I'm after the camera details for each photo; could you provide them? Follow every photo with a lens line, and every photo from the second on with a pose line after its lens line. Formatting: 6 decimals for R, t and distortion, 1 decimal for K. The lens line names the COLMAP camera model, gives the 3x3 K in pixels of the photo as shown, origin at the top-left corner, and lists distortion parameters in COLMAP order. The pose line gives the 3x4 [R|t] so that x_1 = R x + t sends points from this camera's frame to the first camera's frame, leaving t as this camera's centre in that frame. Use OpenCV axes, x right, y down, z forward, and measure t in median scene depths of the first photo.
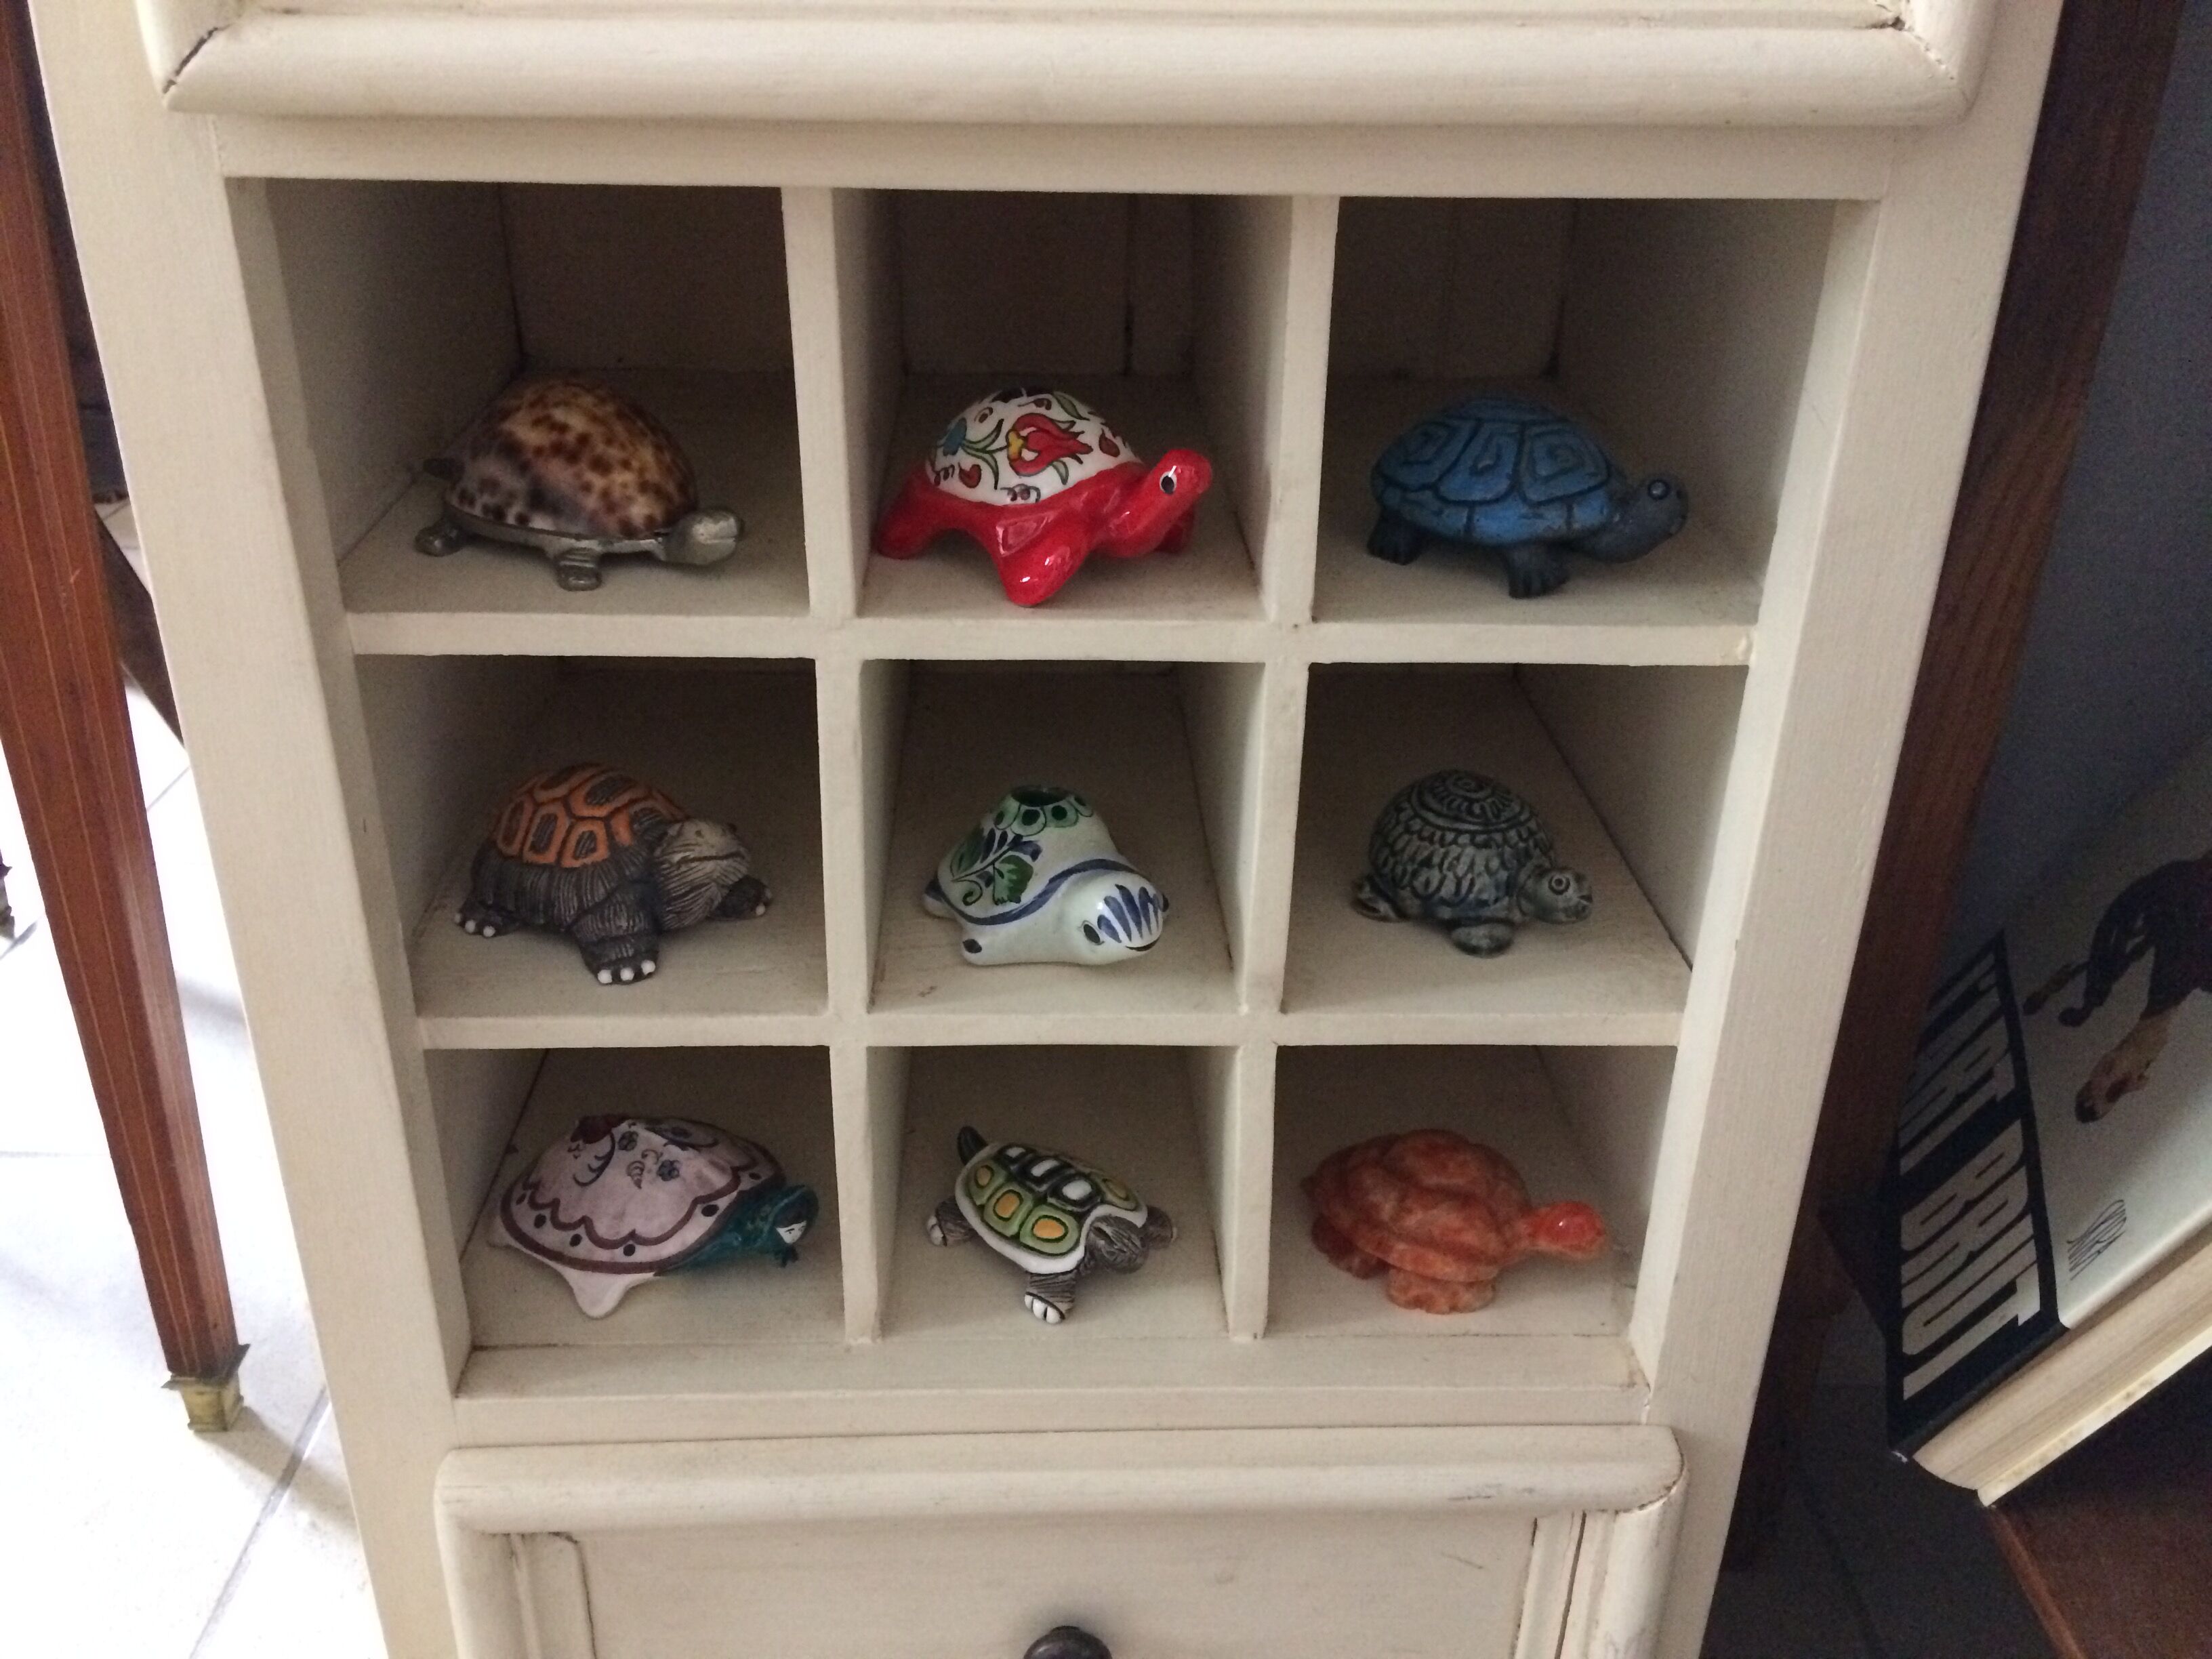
lens RADIAL K [[1853.7, 0, 1106.0], [0, 1853.7, 829.5], [0, 0, 1]] dist [0.109739, -0.162570]
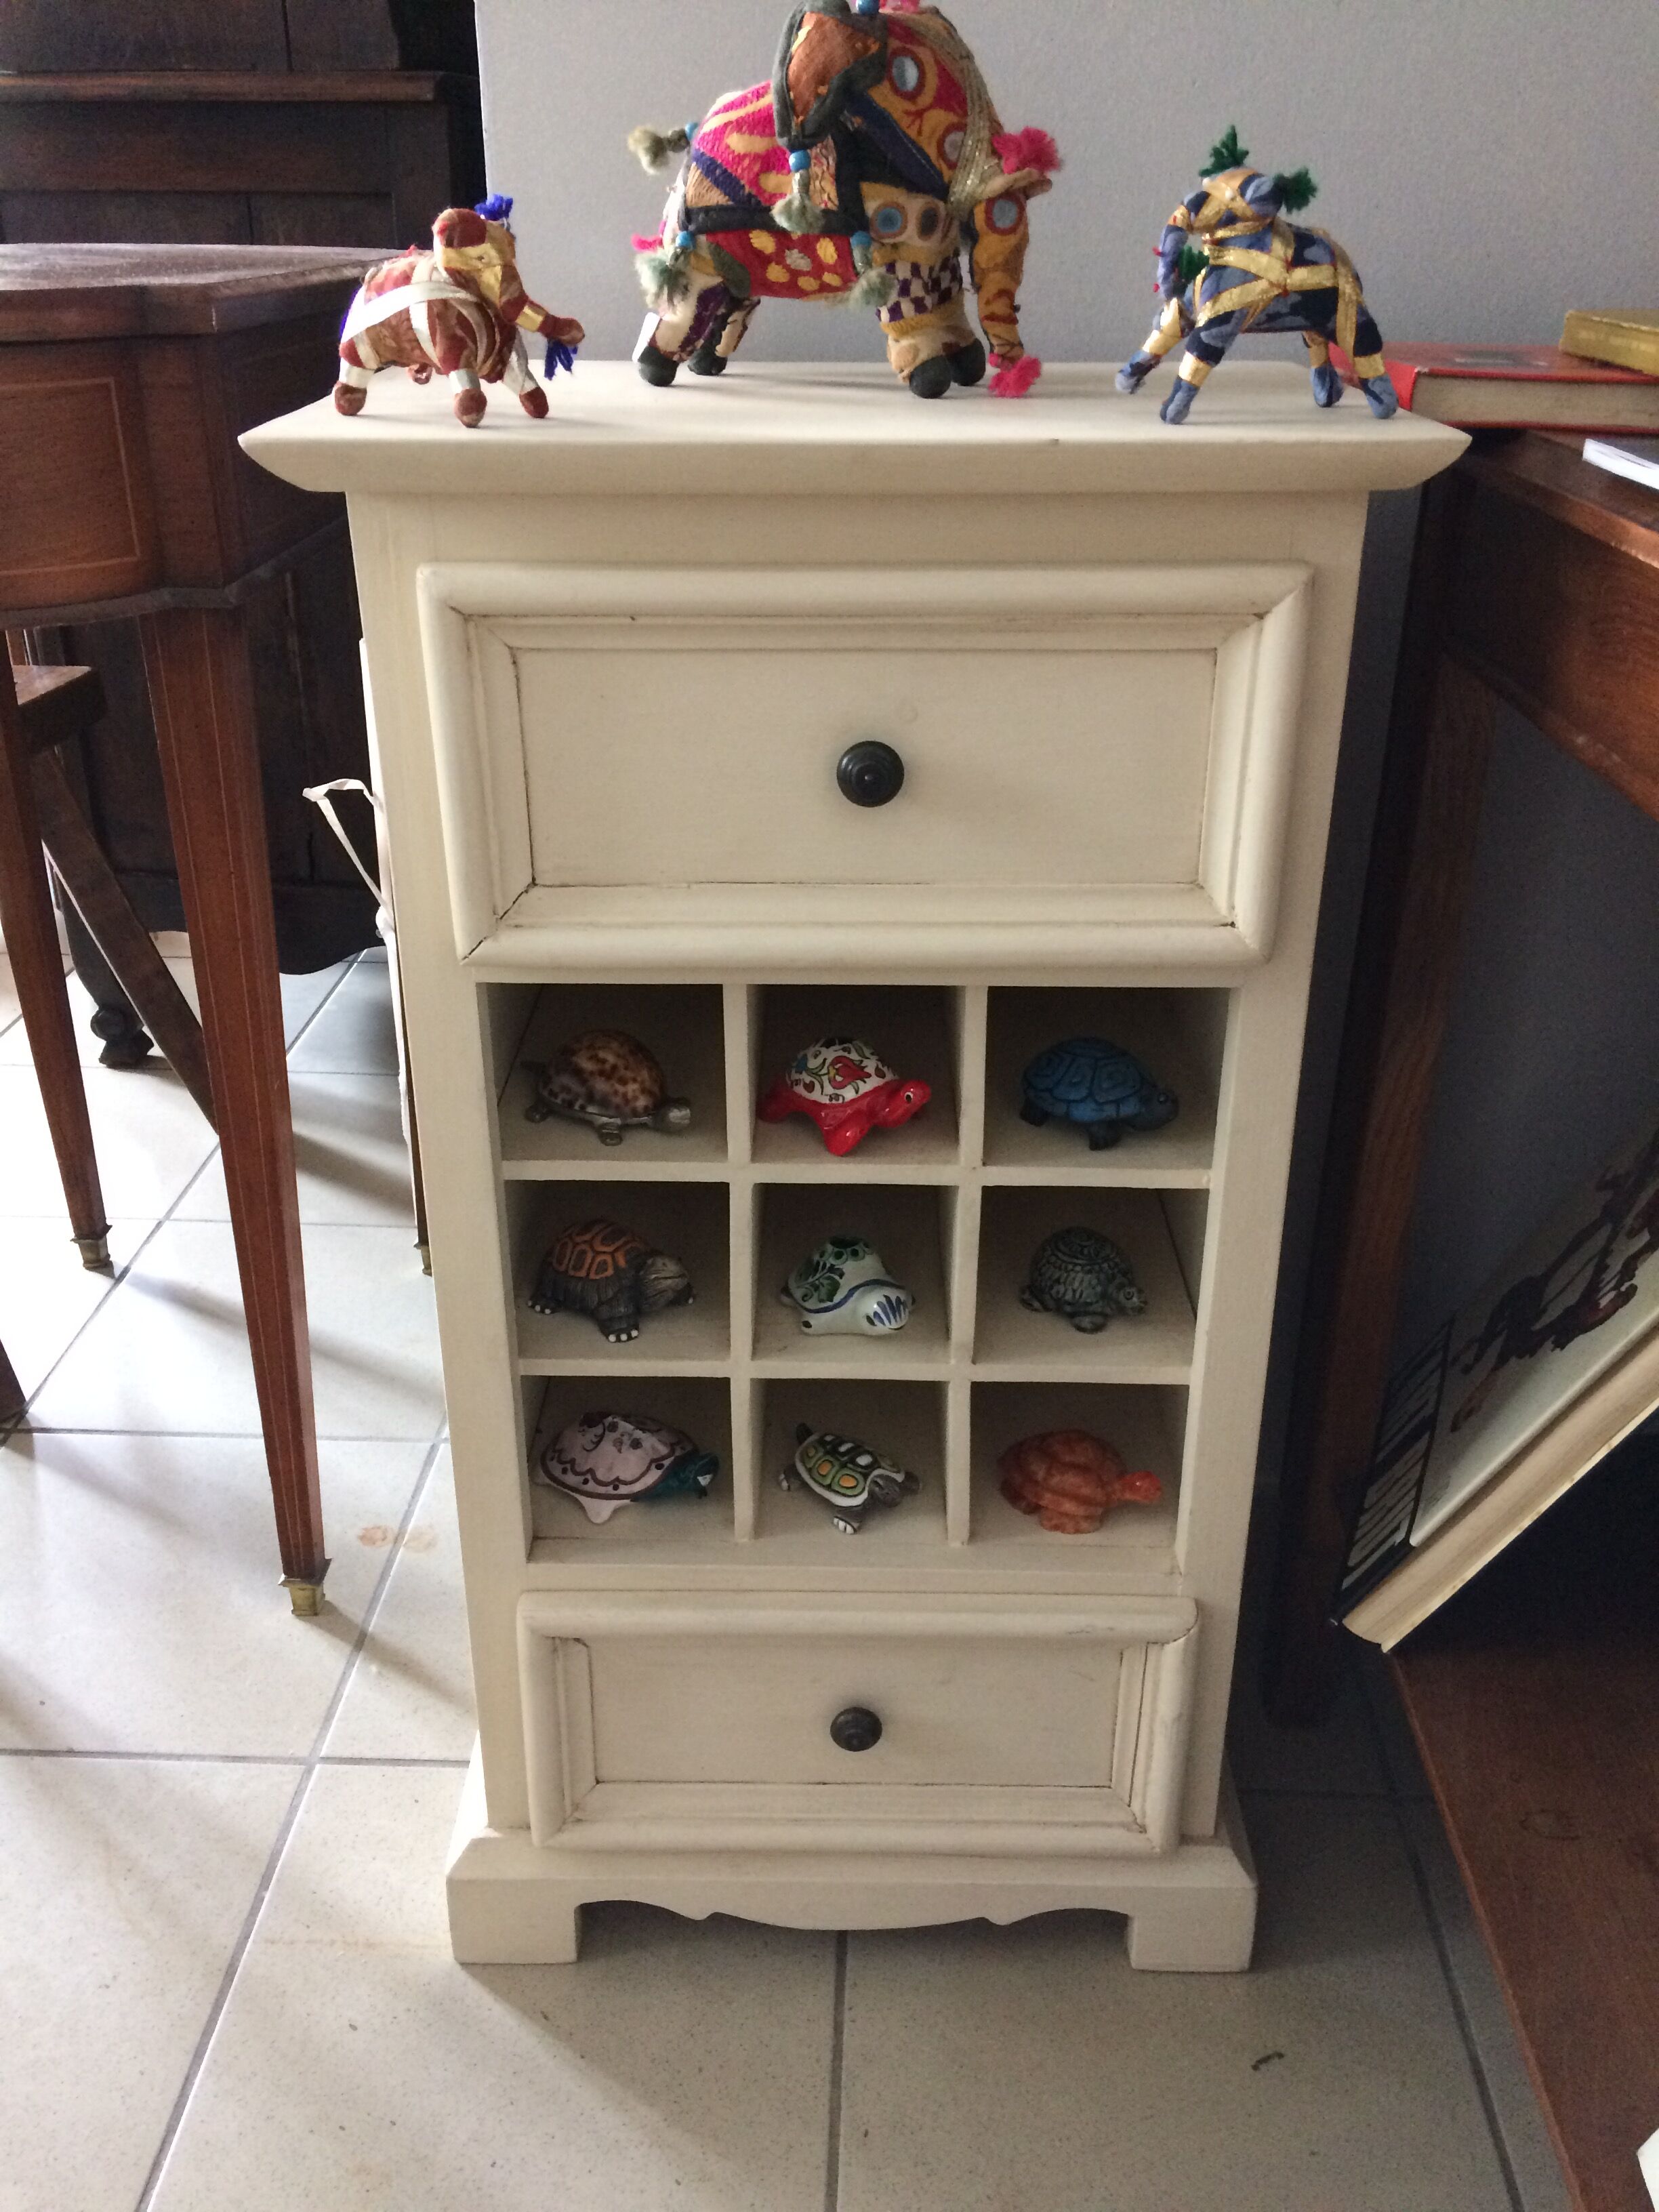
lens RADIAL K [[1853.7, 0, 829.5], [0, 1853.7, 1106.0], [0, 0, 1]] dist [0.109739, -0.162570]
pose [[0.998465, 0.008765, -0.054680, 0.047934], [-0.009617, 0.999836, -0.015343, -0.122203], [0.054536, 0.015846, 0.998386, -0.819761]]
